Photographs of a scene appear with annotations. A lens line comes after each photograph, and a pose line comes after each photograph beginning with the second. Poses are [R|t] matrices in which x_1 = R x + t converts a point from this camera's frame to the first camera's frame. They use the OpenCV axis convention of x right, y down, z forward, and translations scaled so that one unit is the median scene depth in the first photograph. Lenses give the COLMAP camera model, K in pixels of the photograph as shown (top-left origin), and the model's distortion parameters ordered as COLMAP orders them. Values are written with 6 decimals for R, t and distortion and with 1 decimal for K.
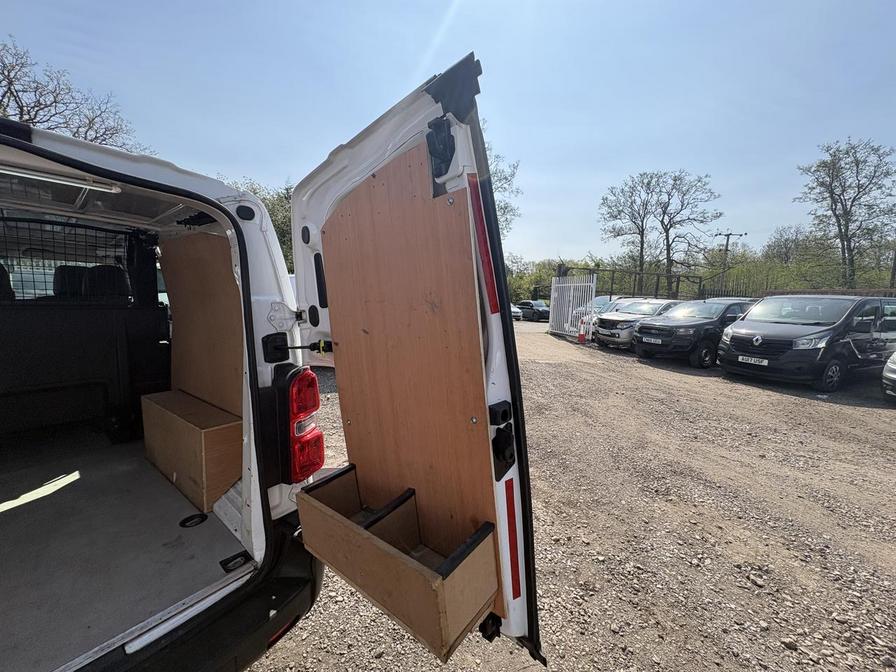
lens RADIAL K [[357.1, 0, 447.4], [0, 357.1, 336.9], [0, 0, 1]] dist [0.001421, 0.000060]
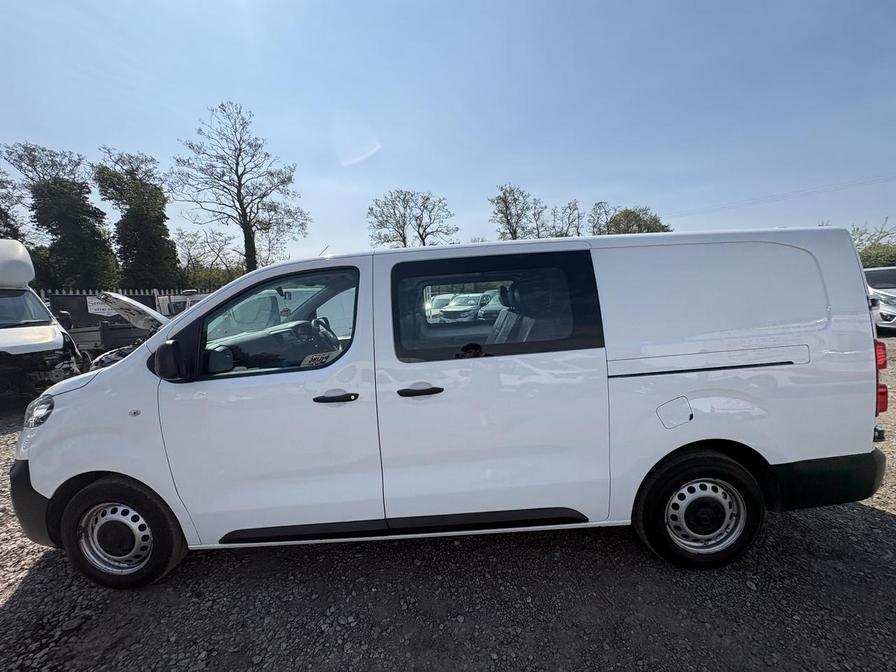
lens RADIAL K [[357.1, 0, 447.4], [0, 357.1, 336.9], [0, 0, 1]] dist [0.001421, 0.000060]
pose [[0.767529, -0.139170, 0.625724, -0.184354], [0.142851, 0.988735, 0.044684, -0.007966], [-0.624894, 0.055089, 0.778763, 0.001356]]
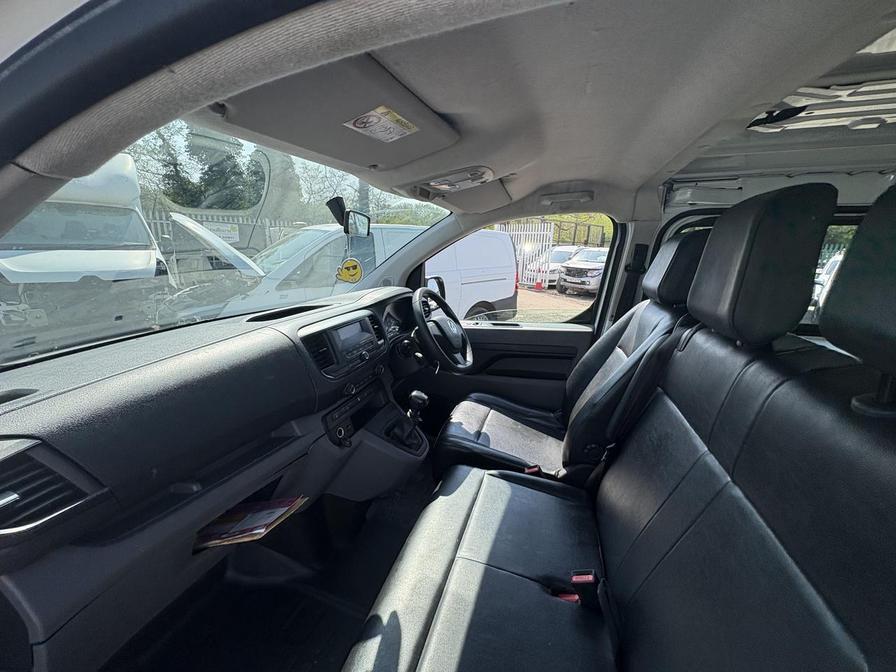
lens RADIAL K [[357.1, 0, 447.4], [0, 357.1, 336.9], [0, 0, 1]] dist [0.001421, 0.000060]
pose [[0.916666, -0.108198, 0.384729, -0.158341], [0.049771, 0.986067, 0.158729, -0.016492], [-0.396543, -0.126353, 0.909279, 0.077651]]
